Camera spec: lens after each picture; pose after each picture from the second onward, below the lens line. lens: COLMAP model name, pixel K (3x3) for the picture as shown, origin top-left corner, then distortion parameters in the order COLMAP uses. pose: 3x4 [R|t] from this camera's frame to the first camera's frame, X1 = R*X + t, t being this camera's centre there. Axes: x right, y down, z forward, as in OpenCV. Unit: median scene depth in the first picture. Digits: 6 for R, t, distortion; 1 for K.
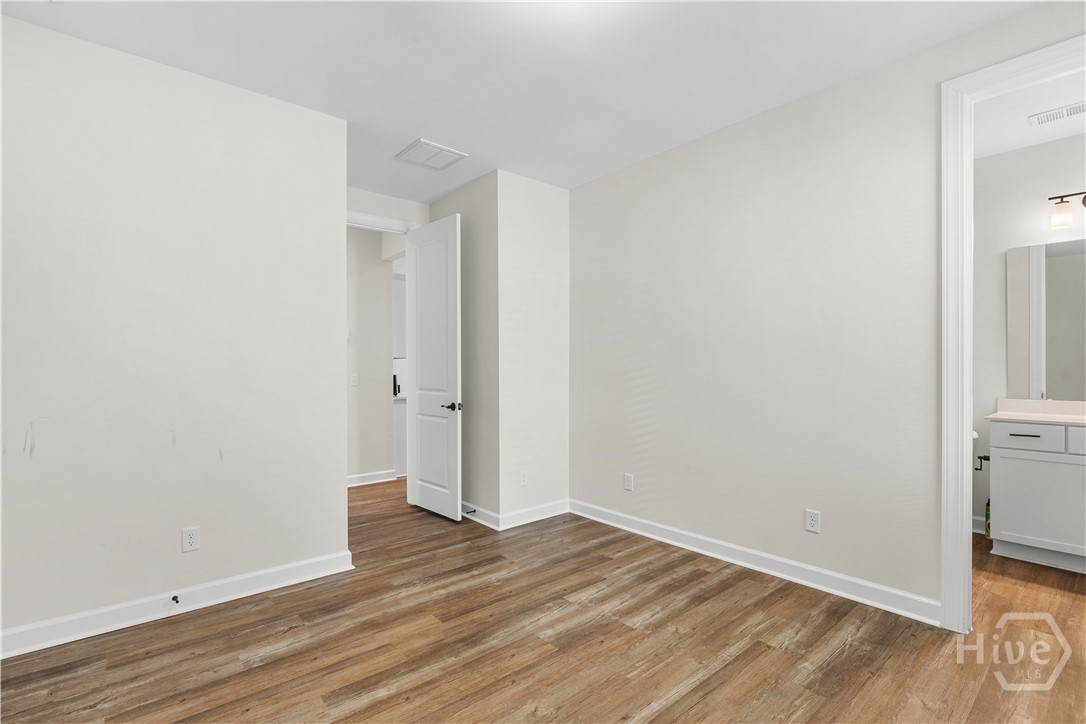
lens RADIAL K [[504.8, 0, 534.7], [0, 504.8, 364.1], [0, 0, 1]] dist [-0.001093, -0.000275]
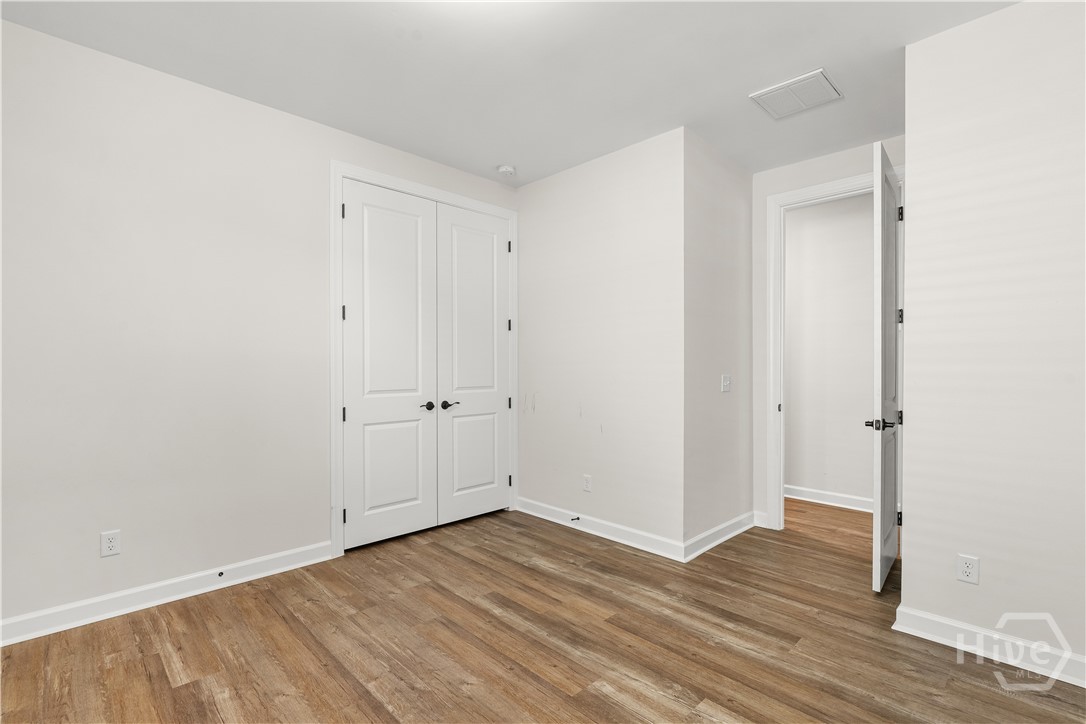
lens RADIAL K [[504.8, 0, 534.5], [0, 504.8, 365.9], [0, 0, 1]] dist [-0.001093, -0.000275]
pose [[0.064301, 0.003462, -0.997925, 0.774867], [0.003557, 0.999987, 0.003698, 0.002293], [0.997924, -0.003788, 0.064288, 0.767186]]
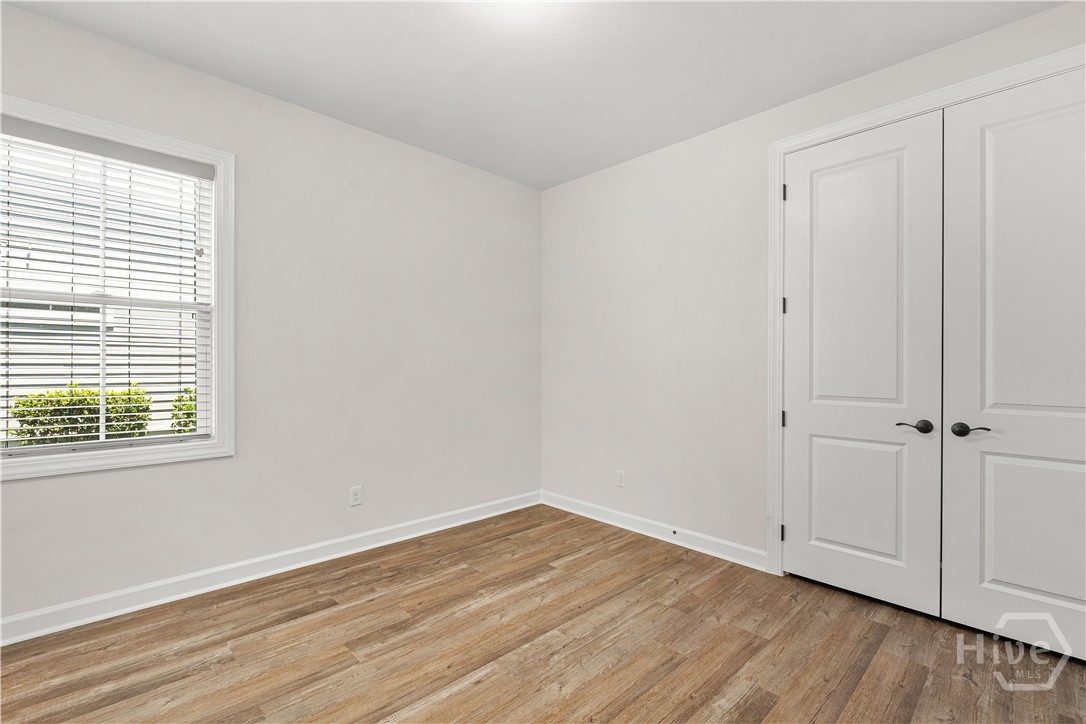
lens RADIAL K [[483.8, 0, 540.9], [0, 483.8, 361.2], [0, 0, 1]] dist [-0.000655, -0.000223]
pose [[-0.998241, -0.004934, -0.059074, 0.076016], [-0.004419, 0.999951, -0.008853, 0.009358], [0.059115, -0.008576, -0.998214, 1.436994]]
